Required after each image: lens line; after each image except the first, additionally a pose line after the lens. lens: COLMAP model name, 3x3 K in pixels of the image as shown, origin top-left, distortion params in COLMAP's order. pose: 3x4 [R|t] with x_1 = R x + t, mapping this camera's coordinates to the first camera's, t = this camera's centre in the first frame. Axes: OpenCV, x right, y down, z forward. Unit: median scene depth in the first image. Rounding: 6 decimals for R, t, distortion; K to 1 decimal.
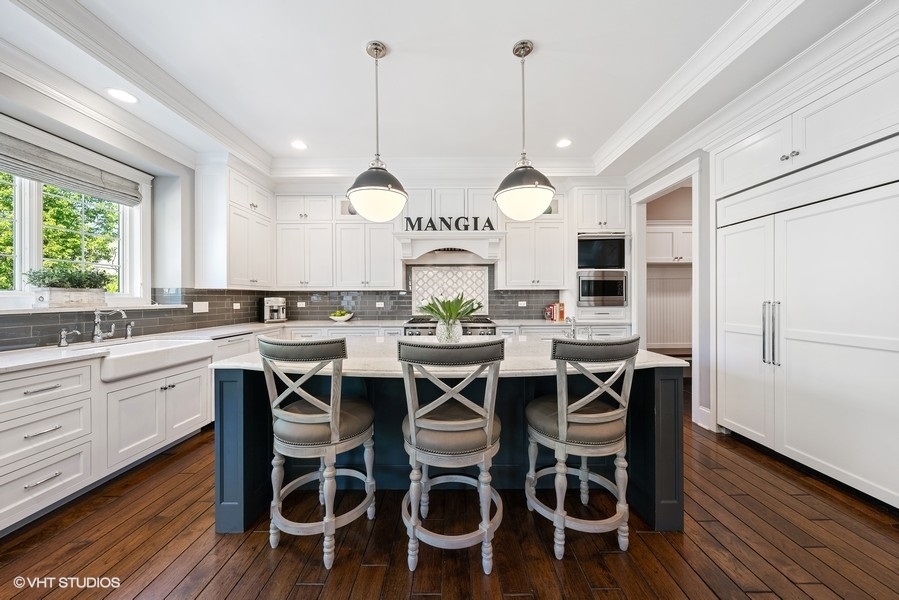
lens RADIAL K [[306.6, 0, 450.8], [0, 306.6, 299.7], [0, 0, 1]] dist [-0.001488, -0.000037]
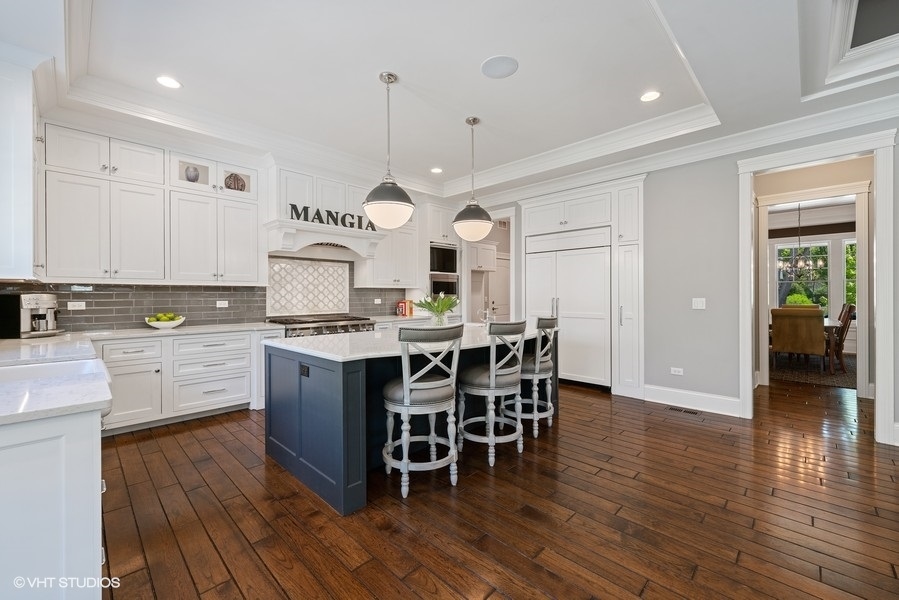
lens RADIAL K [[367.4, 0, 451.2], [0, 367.4, 297.3], [0, 0, 1]] dist [0.000491, 0.000015]
pose [[0.698530, -0.001319, 0.715580, -0.579963], [0.003192, 0.999994, -0.001272, 0.002750], [-0.715574, 0.003173, 0.698530, -0.067478]]
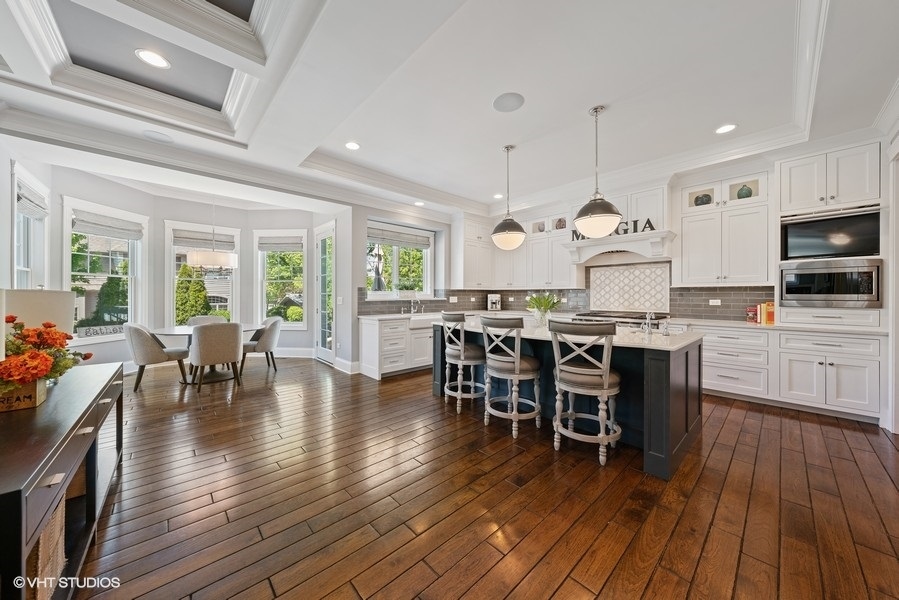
lens RADIAL K [[309.5, 0, 449.4], [0, 309.5, 296.7], [0, 0, 1]] dist [-0.001111, 0.000152]
pose [[0.678363, 0.009007, -0.734672, 0.439010], [-0.007616, 0.999957, 0.005228, -0.001655], [0.734687, 0.002049, 0.678403, -0.218194]]
